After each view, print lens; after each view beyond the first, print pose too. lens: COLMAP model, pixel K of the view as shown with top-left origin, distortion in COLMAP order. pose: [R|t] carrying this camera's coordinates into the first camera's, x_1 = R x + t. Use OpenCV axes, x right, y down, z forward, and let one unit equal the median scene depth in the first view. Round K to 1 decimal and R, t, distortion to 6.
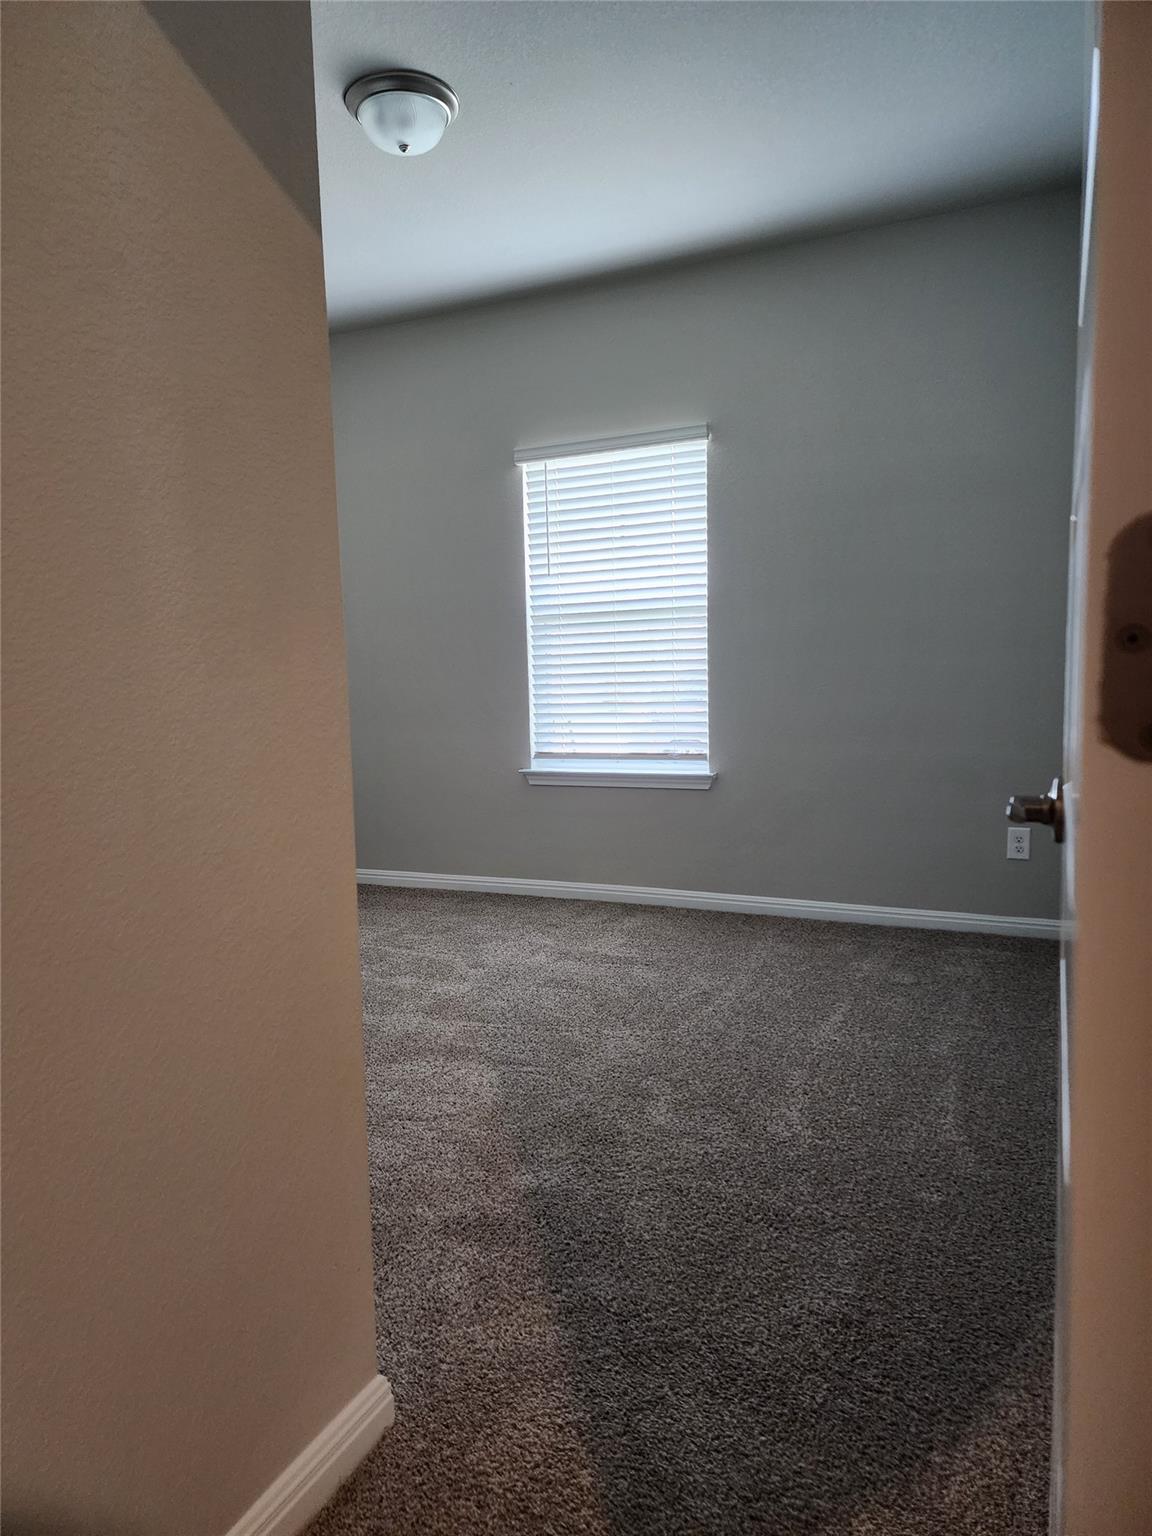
lens RADIAL K [[1016.7, 0, 584.6], [0, 1016.7, 773.4], [0, 0, 1]] dist [0.068719, -0.058509]
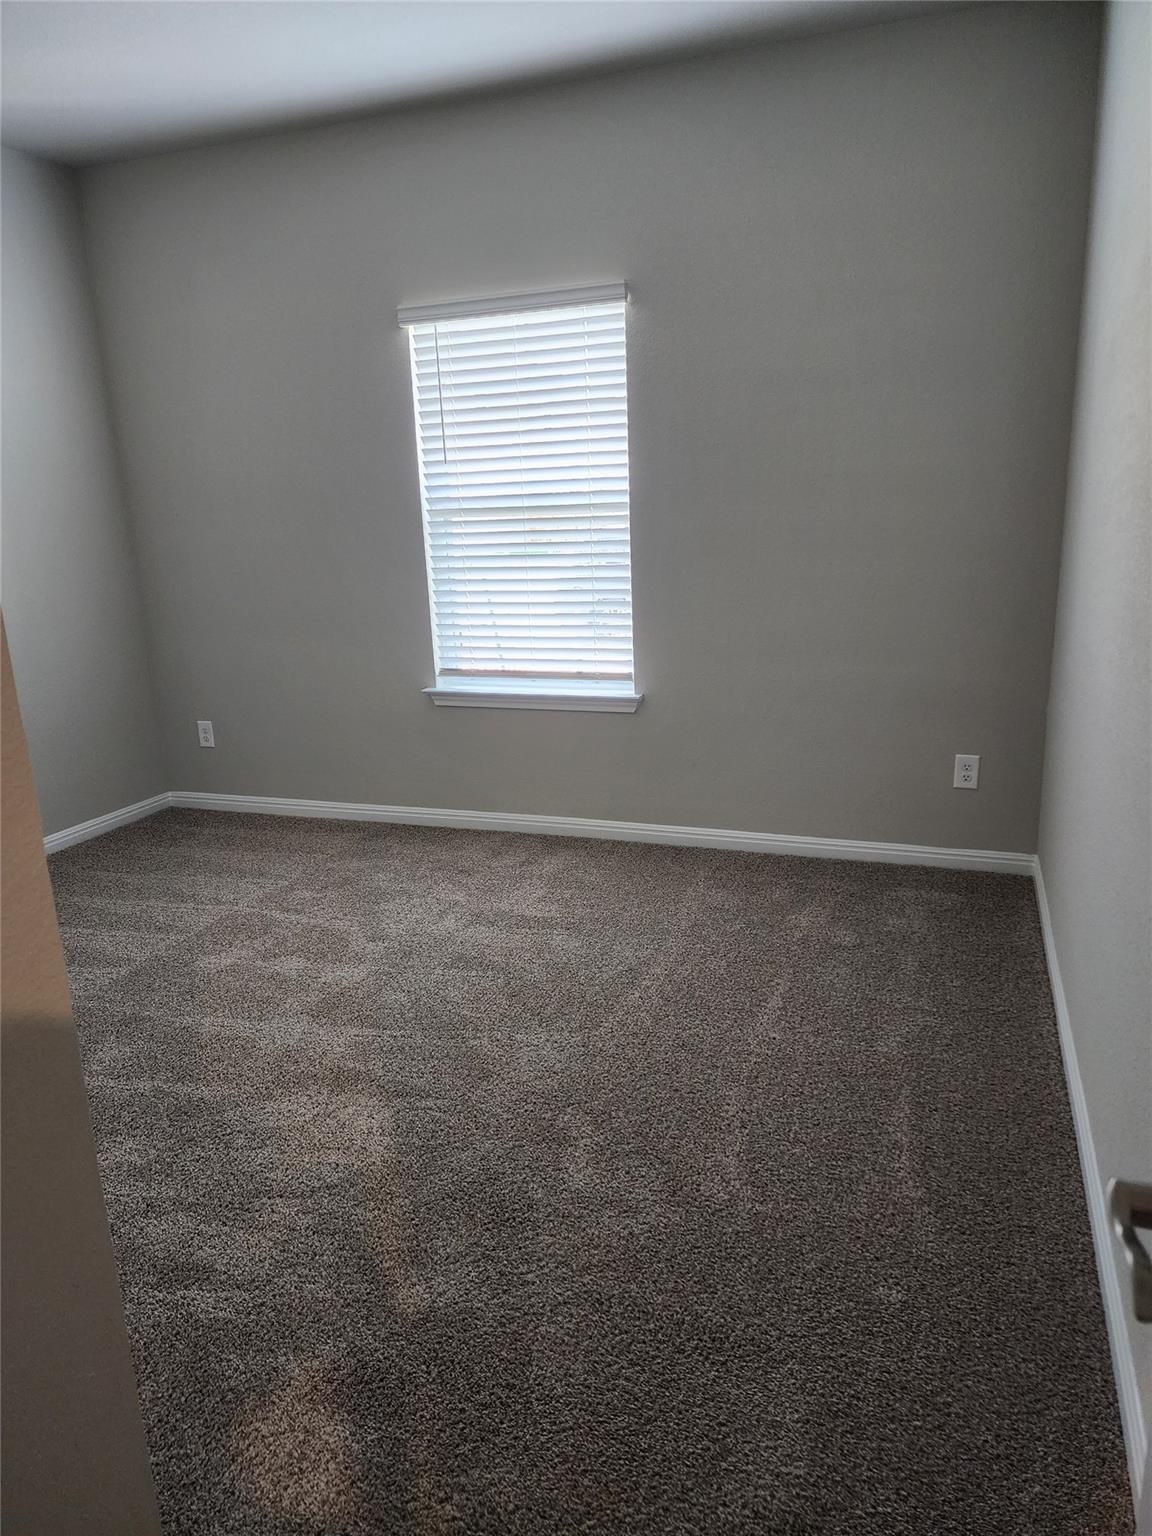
lens RADIAL K [[1016.7, 0, 602.8], [0, 1016.7, 763.1], [0, 0, 1]] dist [0.068719, -0.058509]
pose [[0.996055, -0.031276, 0.083045, 0.024974], [0.018754, 0.988885, 0.147493, -0.100884], [-0.086735, -0.145354, 0.985571, 0.147816]]
